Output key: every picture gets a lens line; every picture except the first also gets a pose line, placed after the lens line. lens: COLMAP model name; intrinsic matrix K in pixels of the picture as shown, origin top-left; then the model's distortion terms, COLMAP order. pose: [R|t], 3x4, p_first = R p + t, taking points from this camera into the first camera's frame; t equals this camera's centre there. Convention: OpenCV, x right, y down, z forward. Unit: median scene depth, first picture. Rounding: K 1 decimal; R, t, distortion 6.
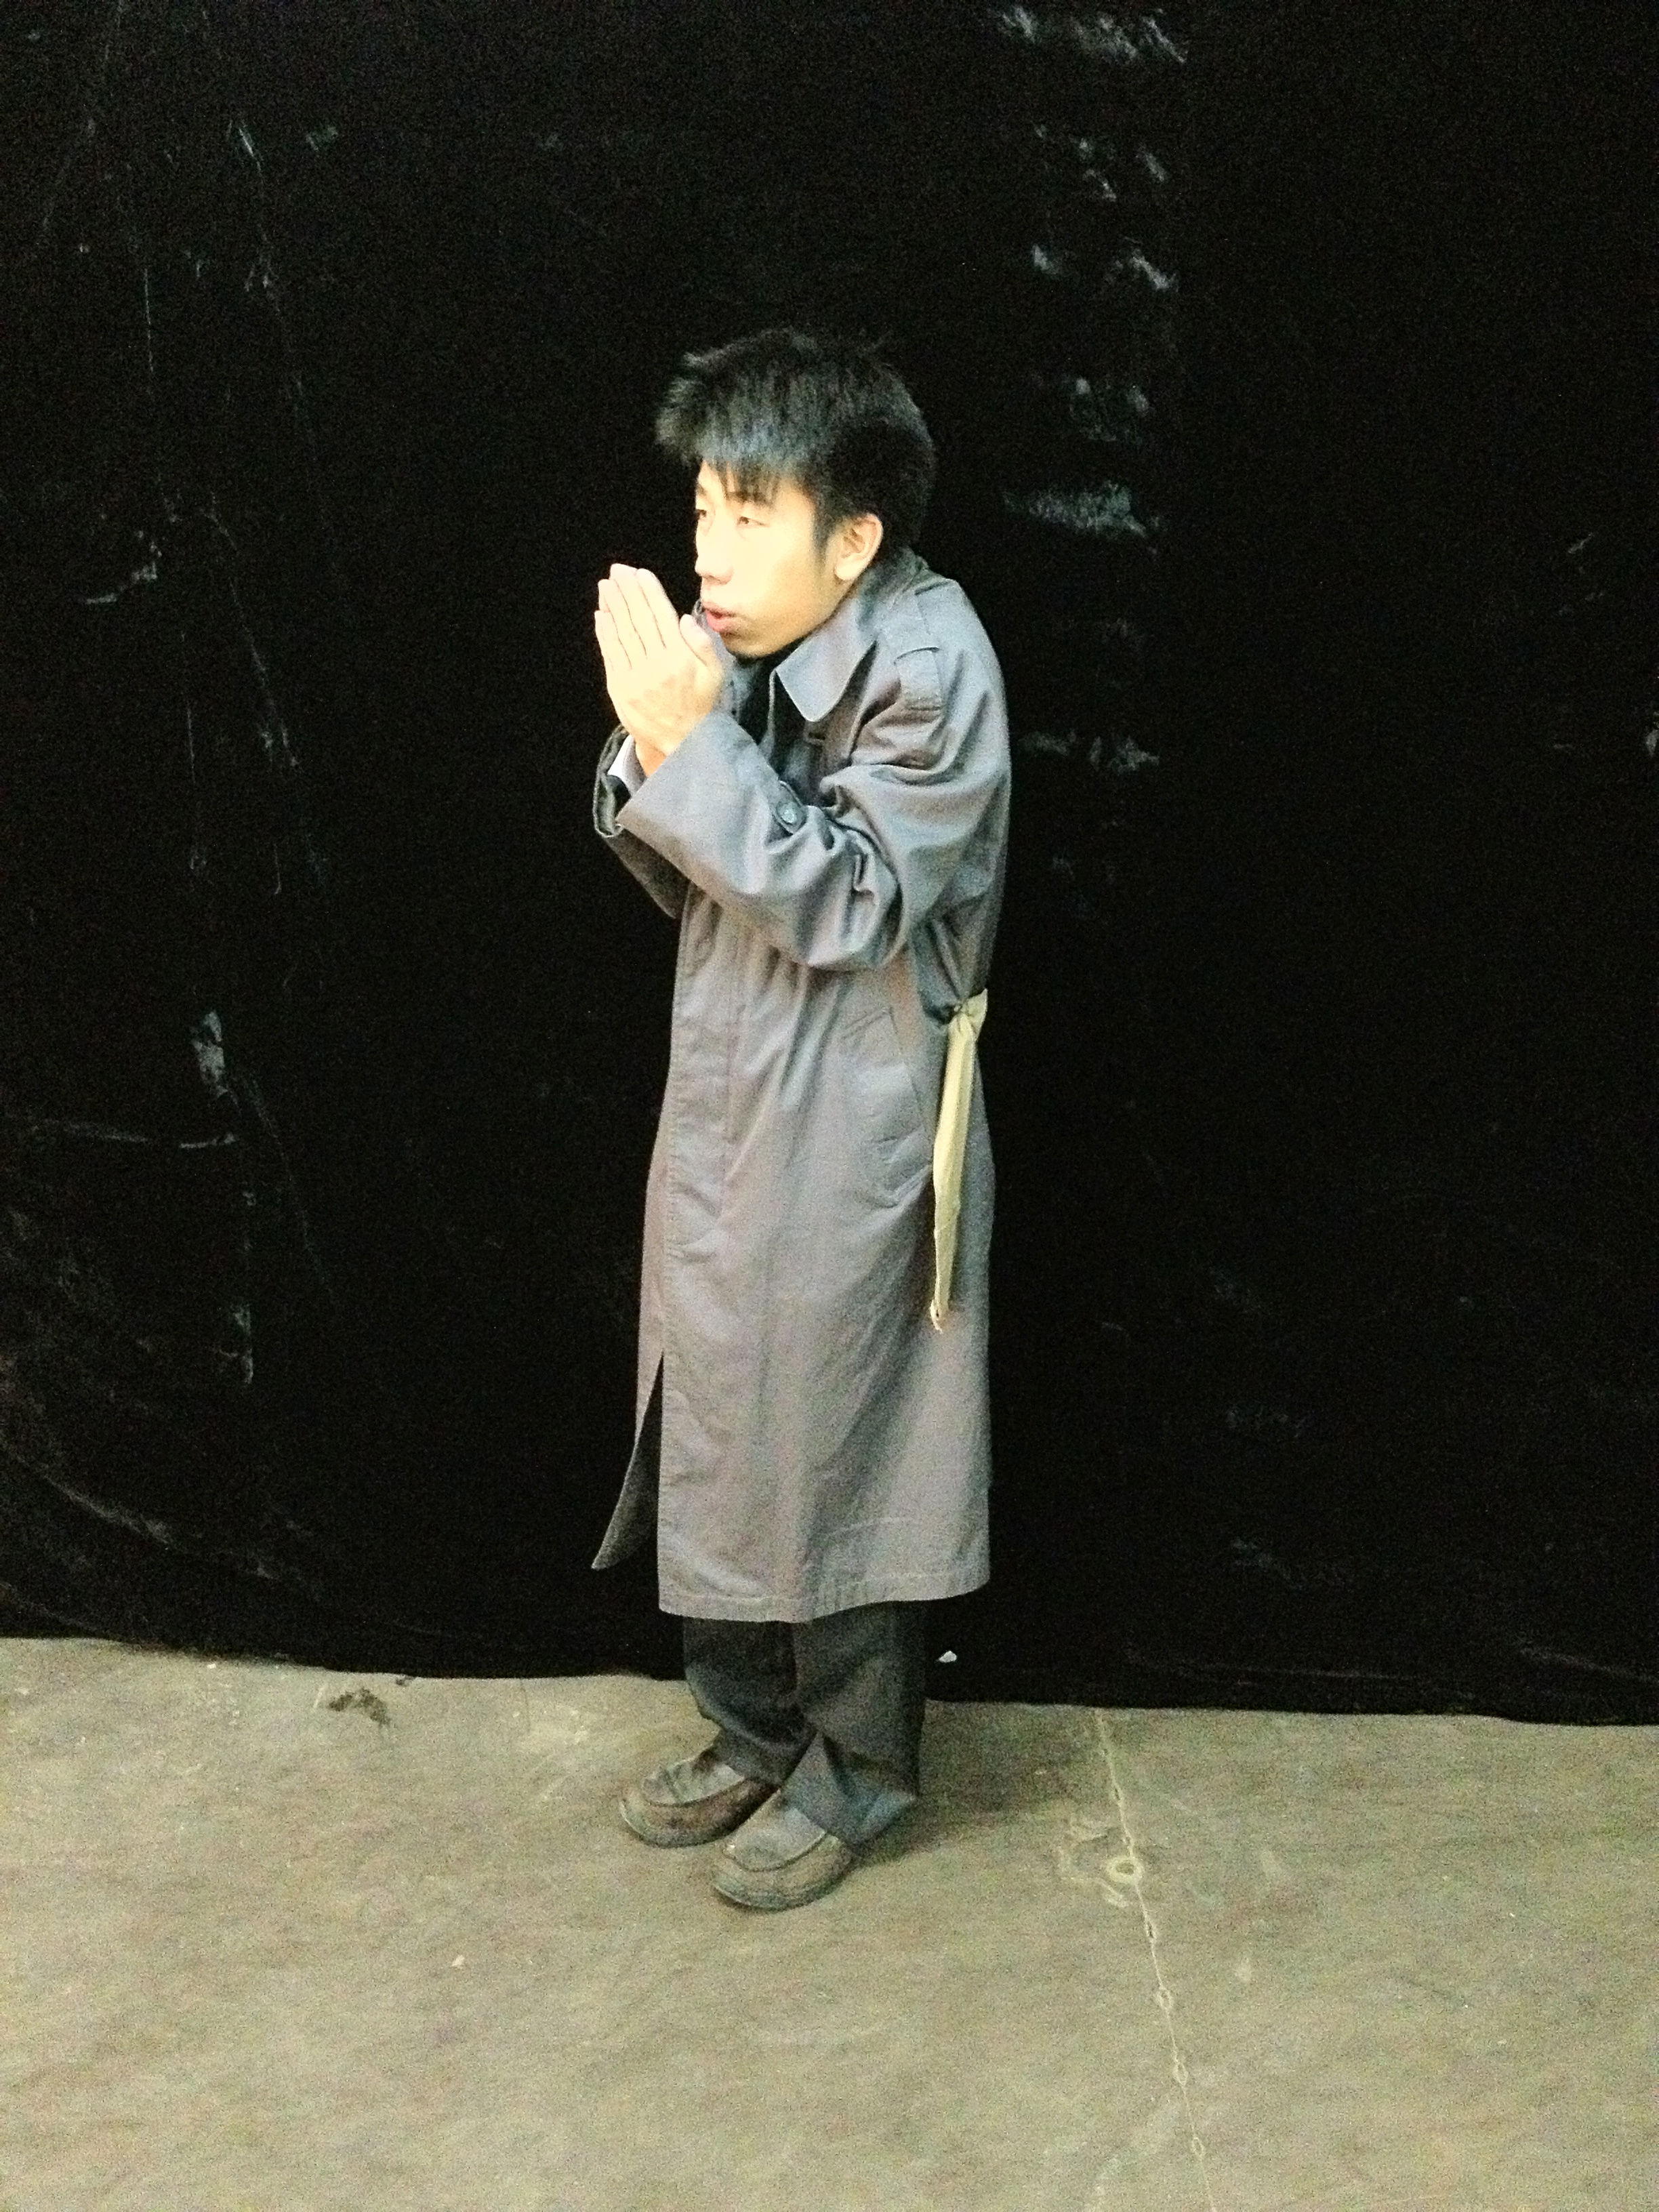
lens RADIAL K [[2025.3, 0, 852.8], [0, 2025.3, 1079.0], [0, 0, 1]] dist [-0.022817, 0.000000]
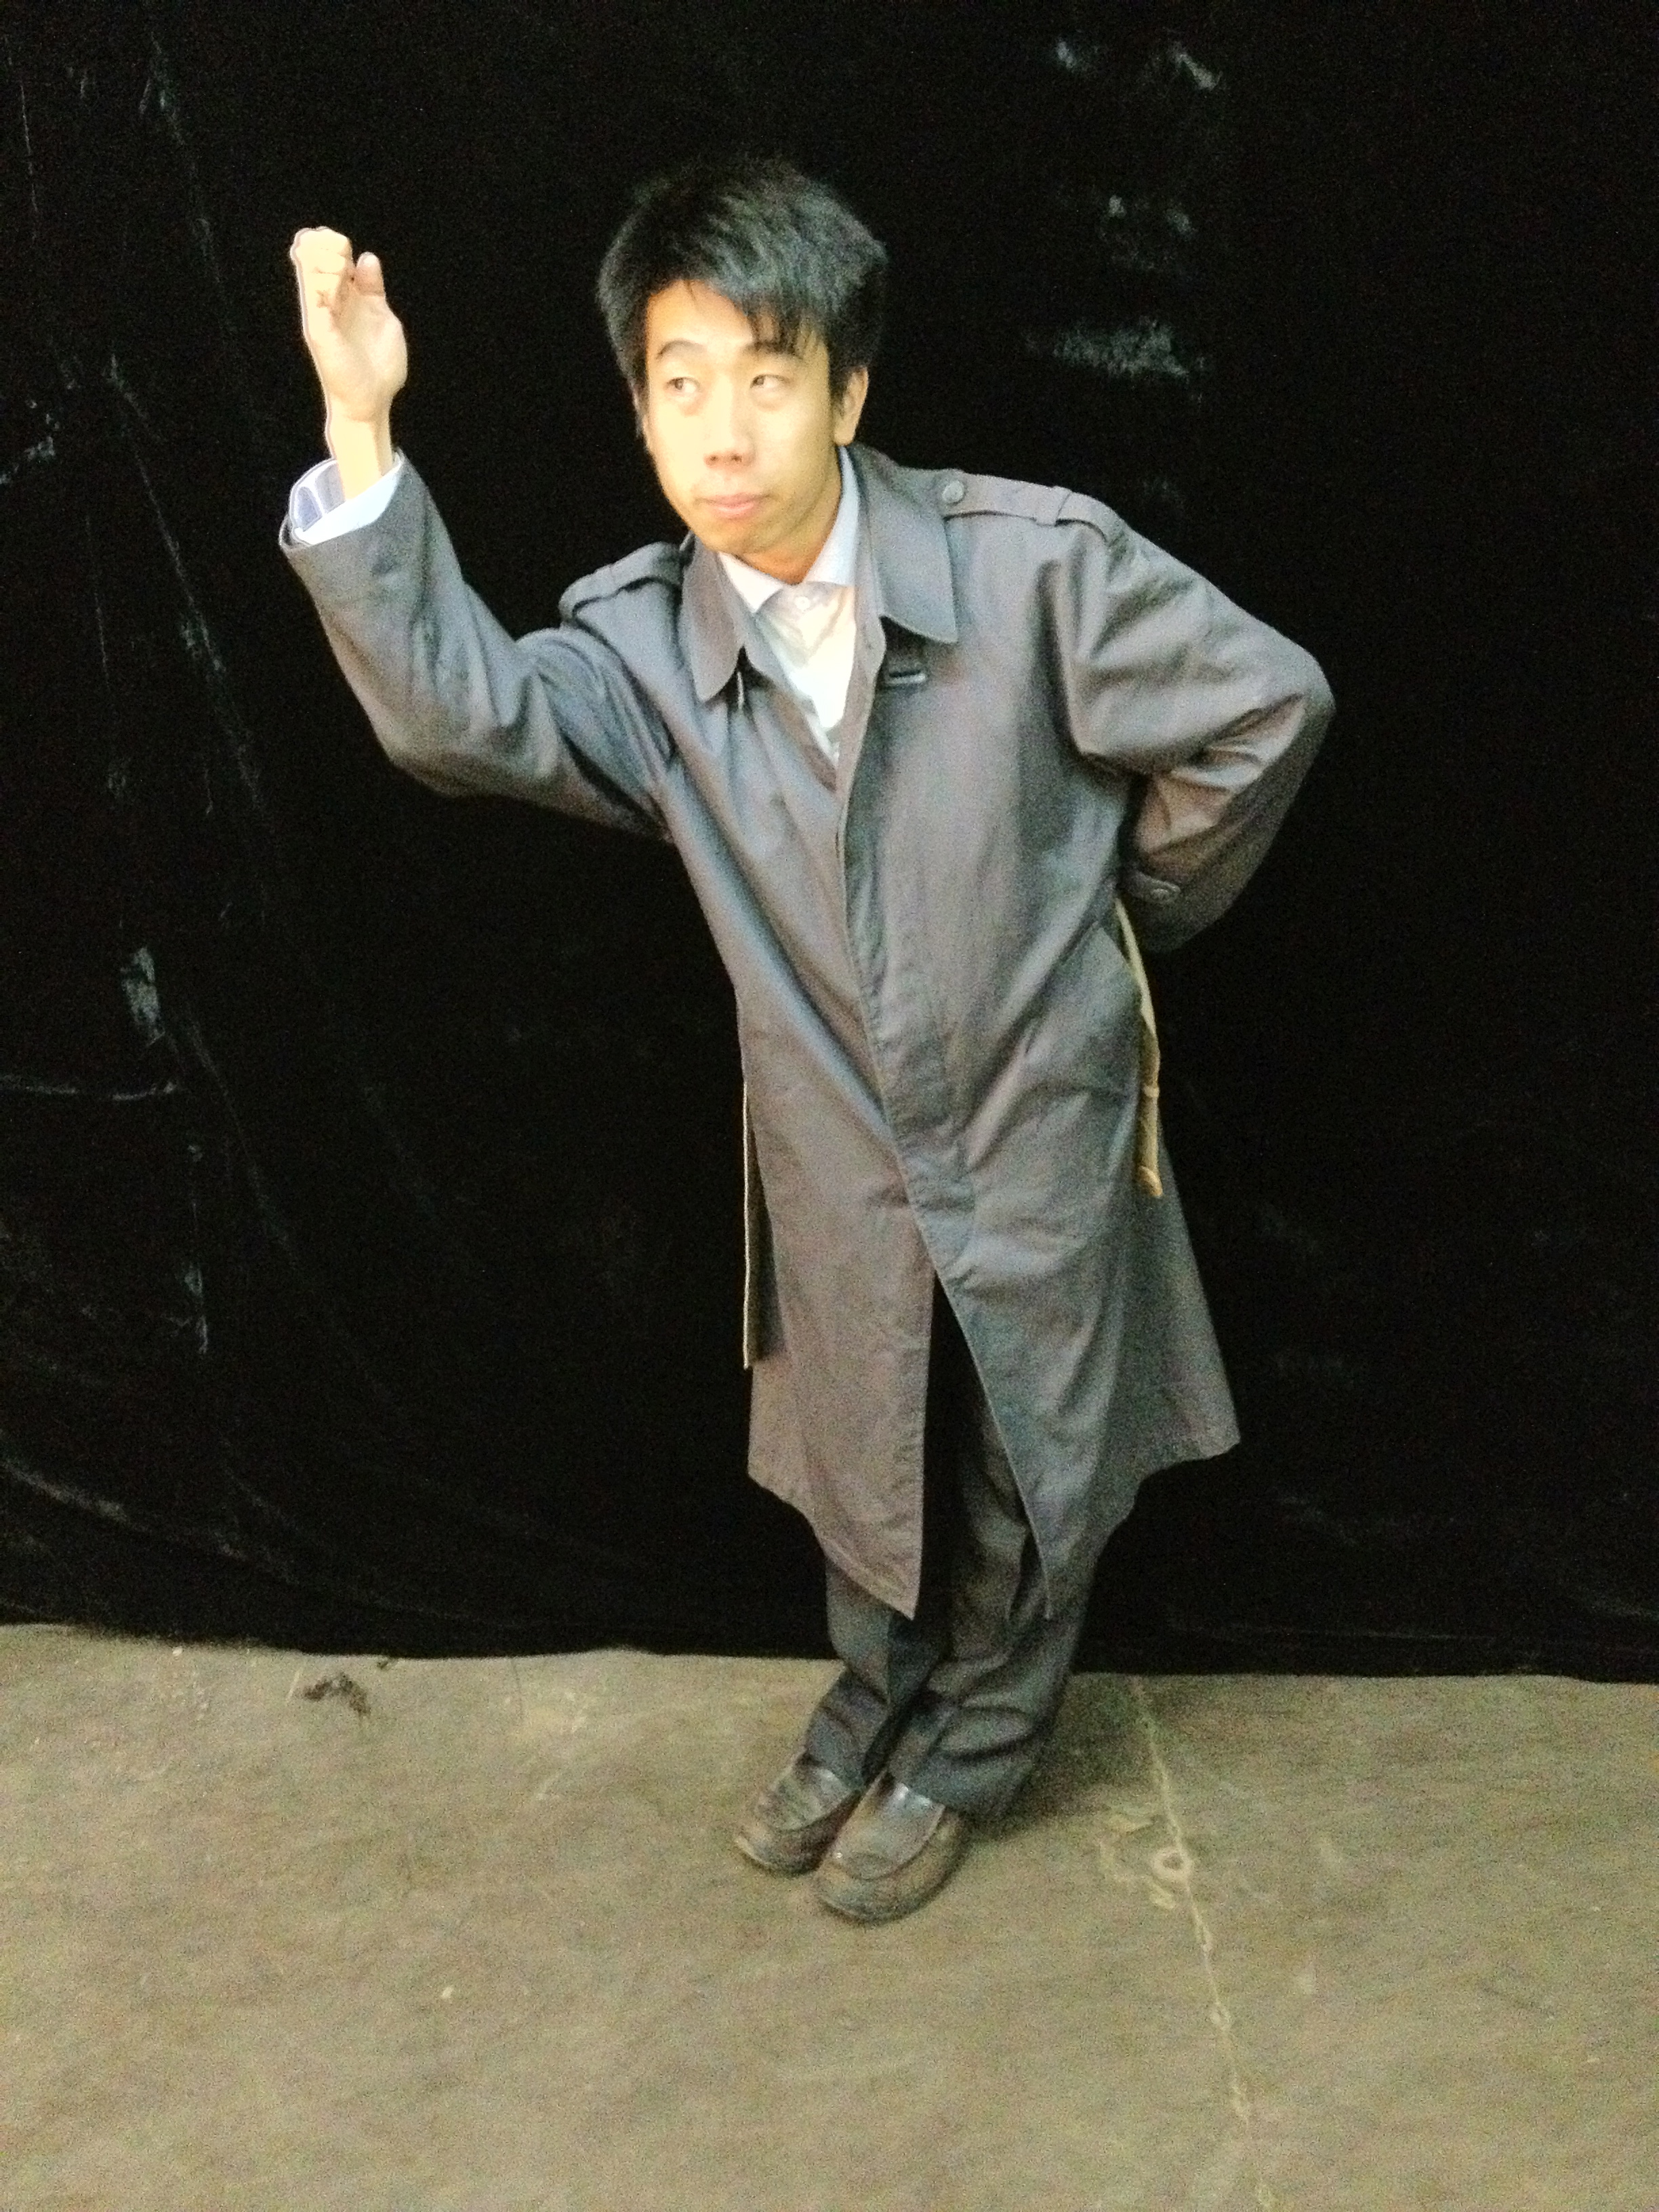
lens RADIAL K [[2025.3, 0, 829.2], [0, 2025.3, 1089.4], [0, 0, 1]] dist [-0.022817, 0.000000]
pose [[0.999777, -0.017270, -0.012114, -0.004210], [0.018064, 0.997466, 0.068807, -0.027936], [0.010895, -0.069011, 0.997556, 0.114286]]
